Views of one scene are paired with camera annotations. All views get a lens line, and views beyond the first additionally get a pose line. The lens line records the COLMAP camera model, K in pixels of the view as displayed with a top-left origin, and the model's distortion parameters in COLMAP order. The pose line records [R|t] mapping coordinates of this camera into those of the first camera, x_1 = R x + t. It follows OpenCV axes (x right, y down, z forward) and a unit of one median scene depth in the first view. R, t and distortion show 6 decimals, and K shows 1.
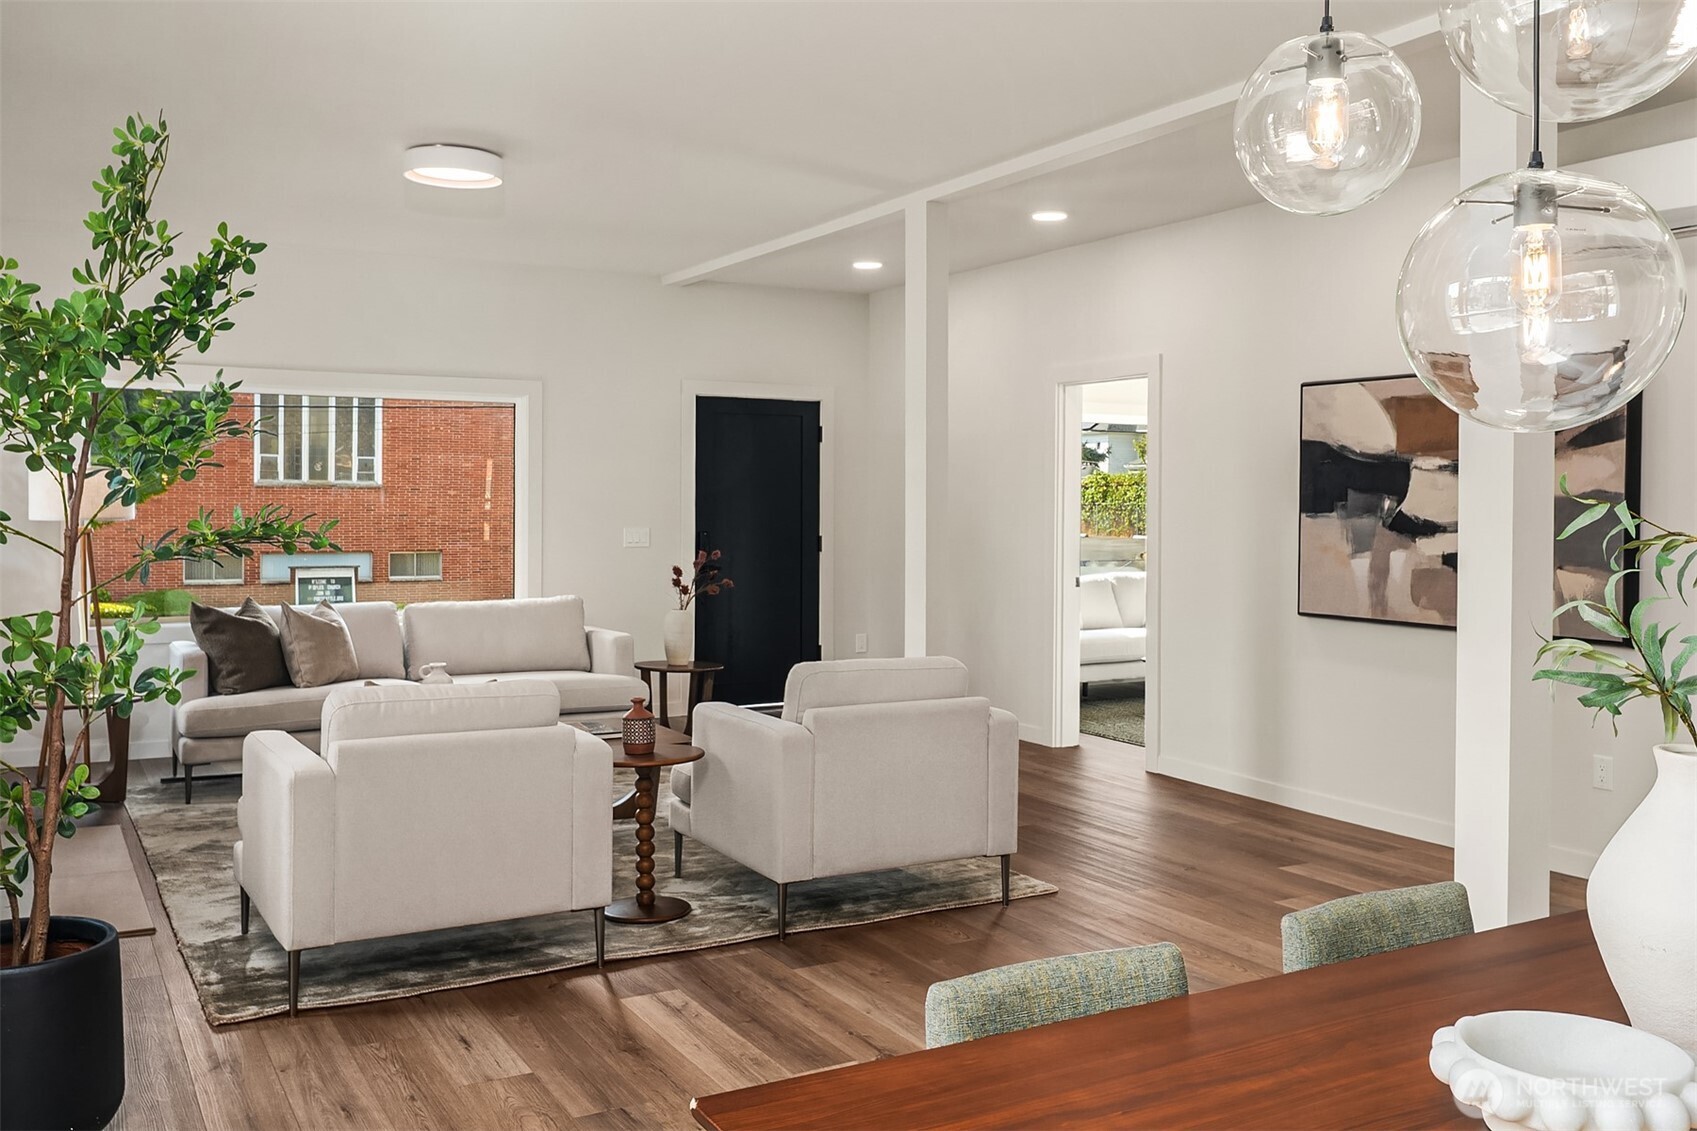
lens RADIAL K [[1439.9, 0, 860.1], [0, 1439.9, 514.5], [0, 0, 1]] dist [-0.000527, 0.003246]
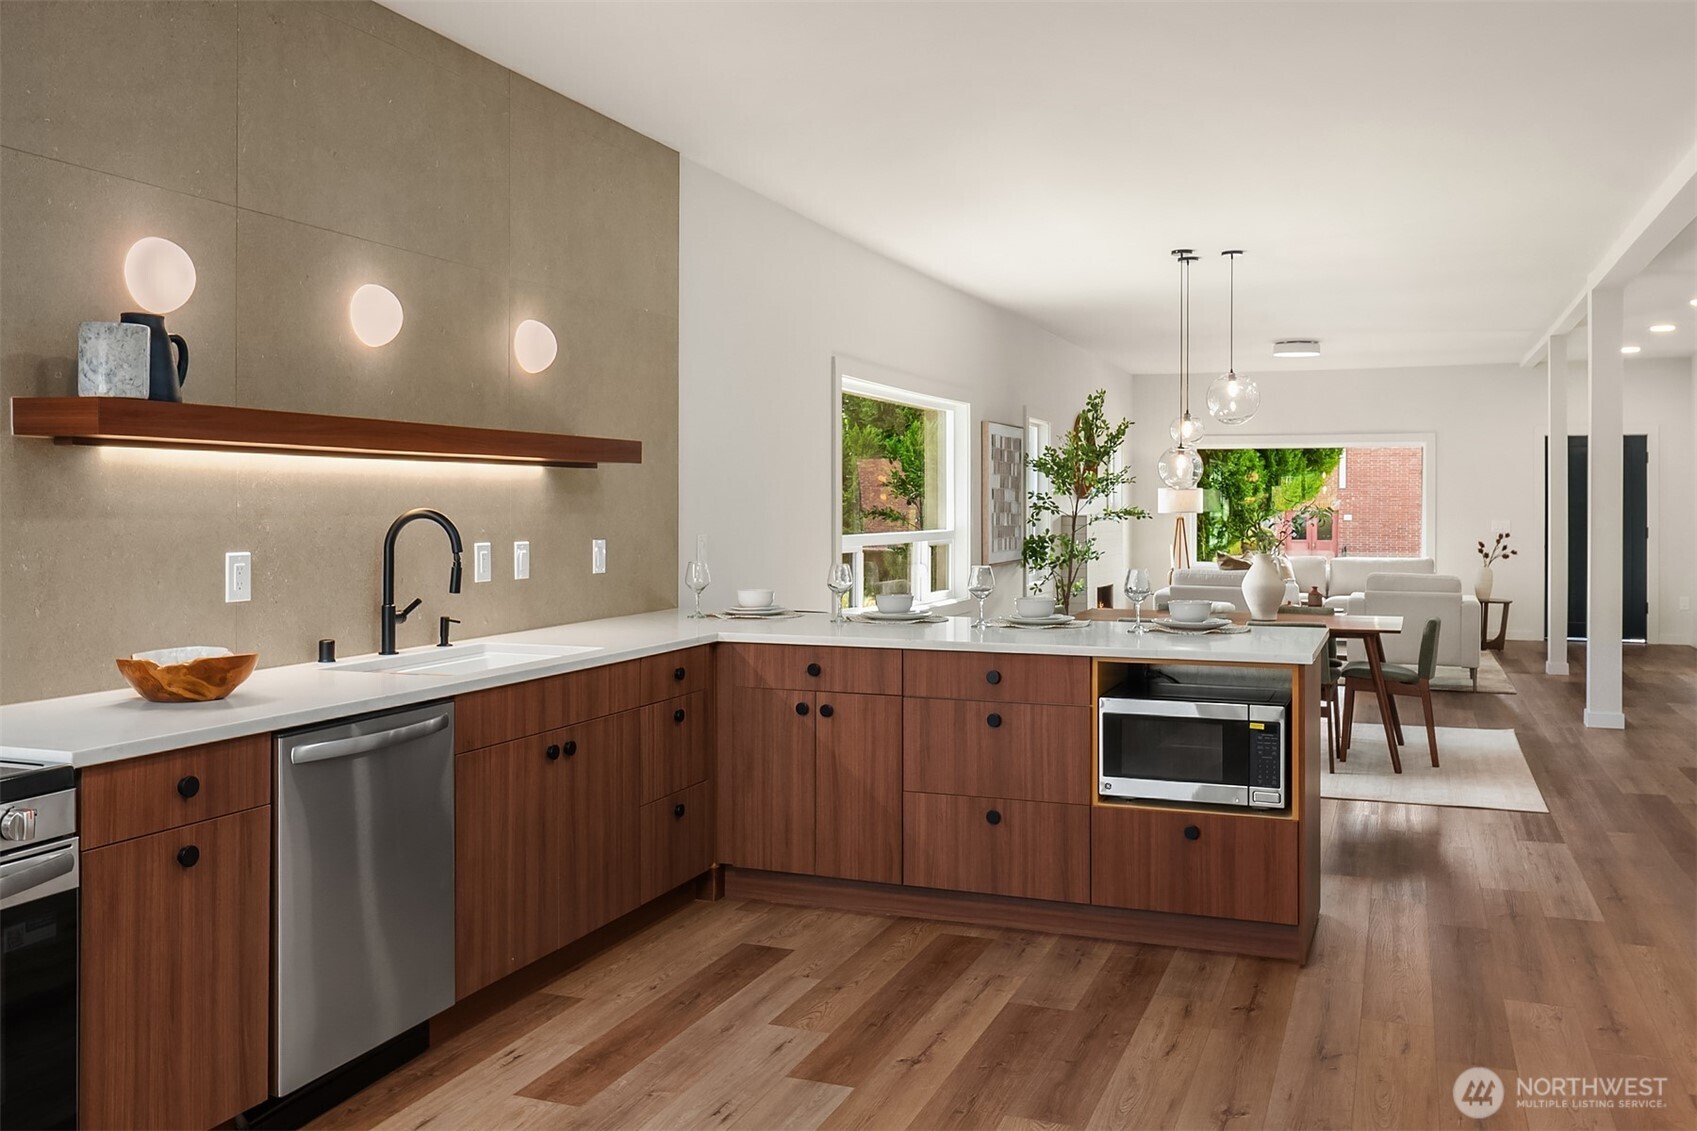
lens RADIAL K [[1439.9, 0, 861.7], [0, 1439.9, 492.7], [0, 0, 1]] dist [-0.000527, 0.003246]
pose [[0.634366, -0.009880, -0.772970, 0.955270], [-0.005148, 0.999842, -0.017005, 0.014438], [0.773016, 0.014767, 0.634215, -0.856060]]
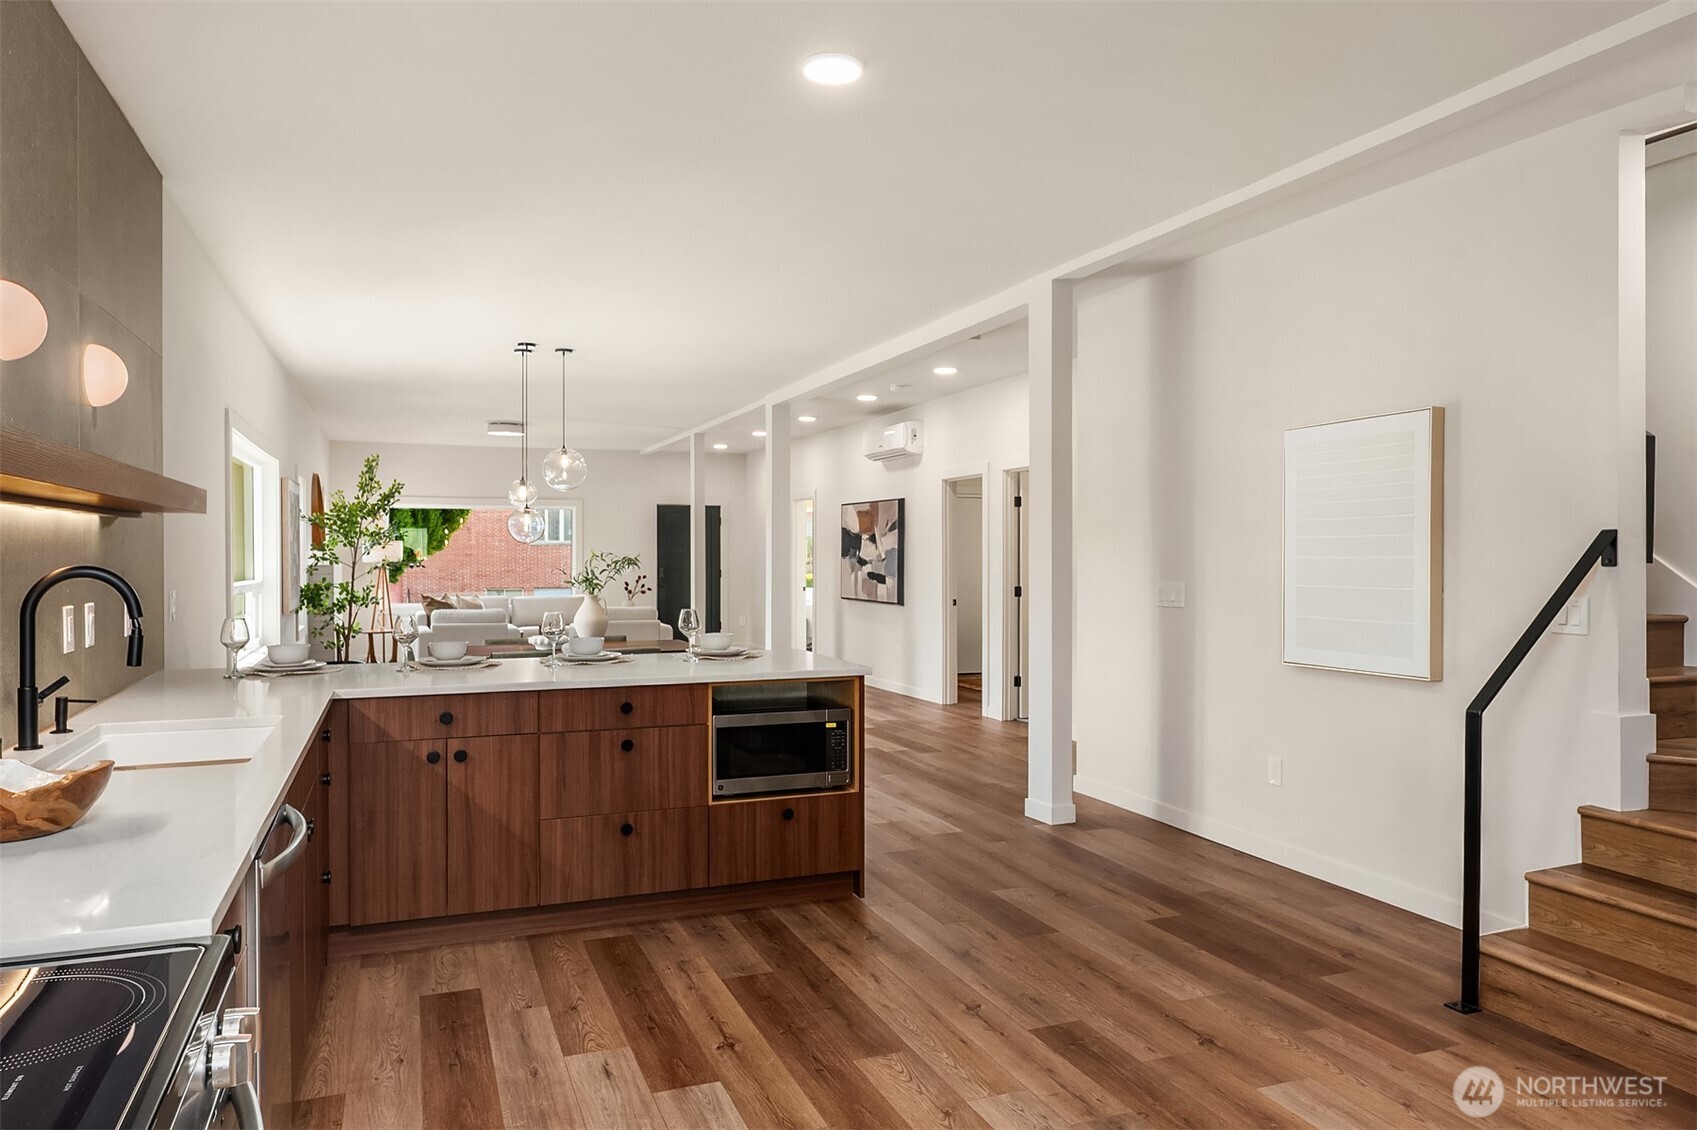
lens RADIAL K [[1130.4, 0, 865.5], [0, 1130.4, 560.0], [0, 0, 1]] dist [-0.000756, -0.007203]
pose [[0.990849, -0.005214, -0.134872, 0.652618], [0.004827, 0.999983, -0.003196, 0.011845], [0.134886, 0.002516, 0.990858, -0.976001]]
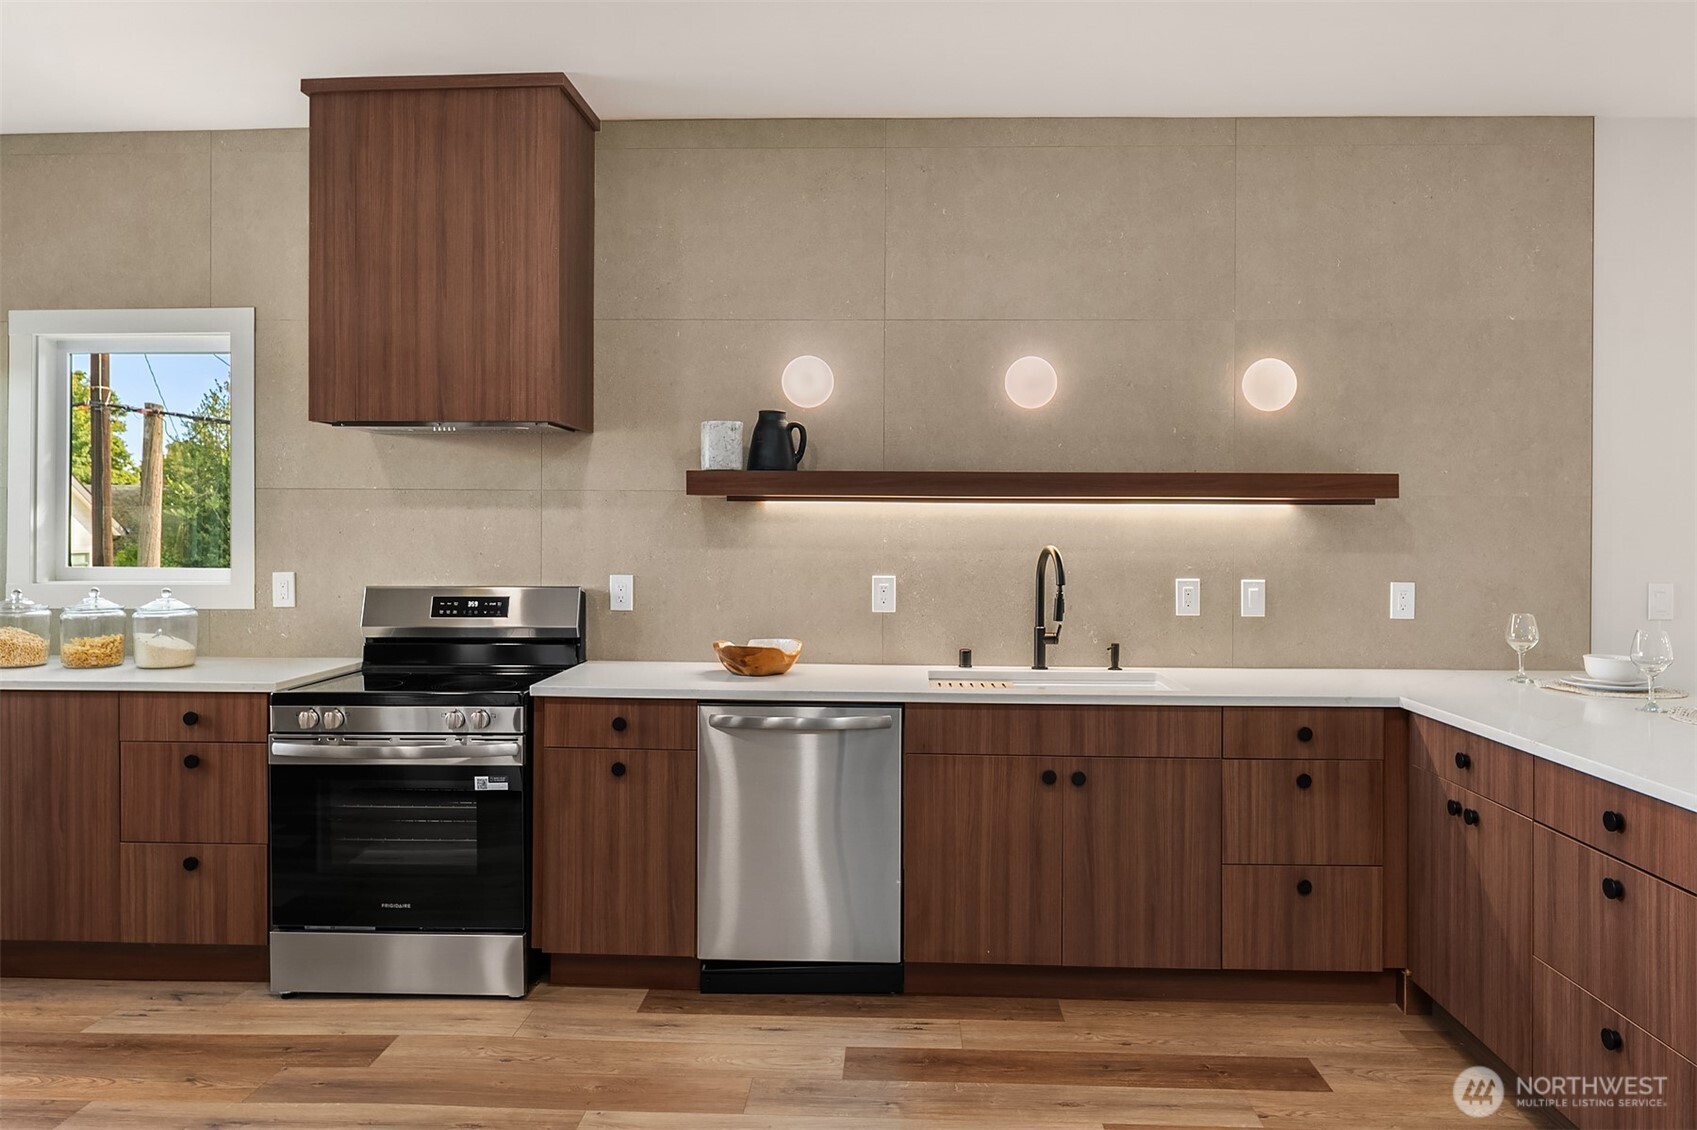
lens RADIAL K [[1130.4, 0, 853.7], [0, 1130.4, 528.6], [0, 0, 1]] dist [-0.000756, -0.007203]
pose [[-0.535232, -0.009082, -0.844656, 0.871314], [-0.015998, 0.999872, -0.000614, 0.004359], [0.844553, 0.013184, -0.535309, -0.341673]]
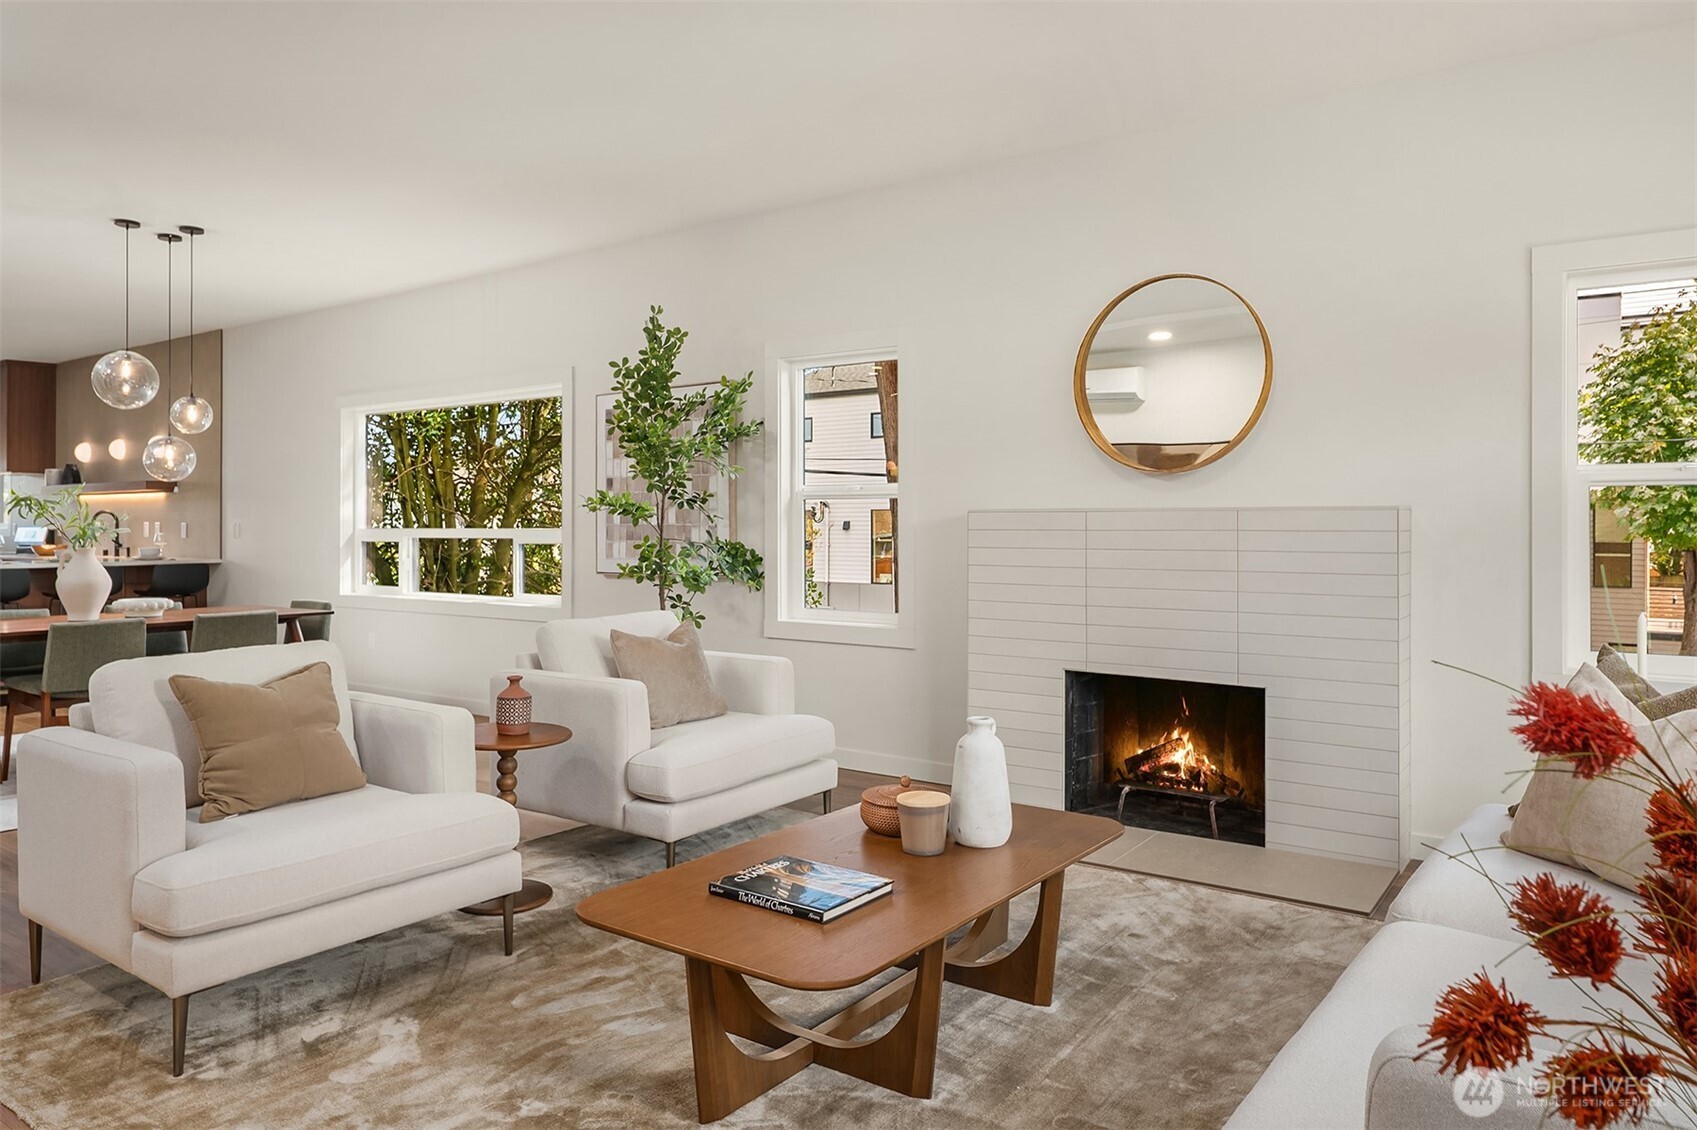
lens RADIAL K [[1130.4, 0, 865.2], [0, 1130.4, 521.0], [0, 0, 1]] dist [-0.000756, -0.007203]
pose [[-0.909936, -0.007800, -0.414675, -0.041849], [-0.008202, 0.999966, -0.000811, 0.019419], [0.414667, 0.002664, -0.909969, 1.416185]]
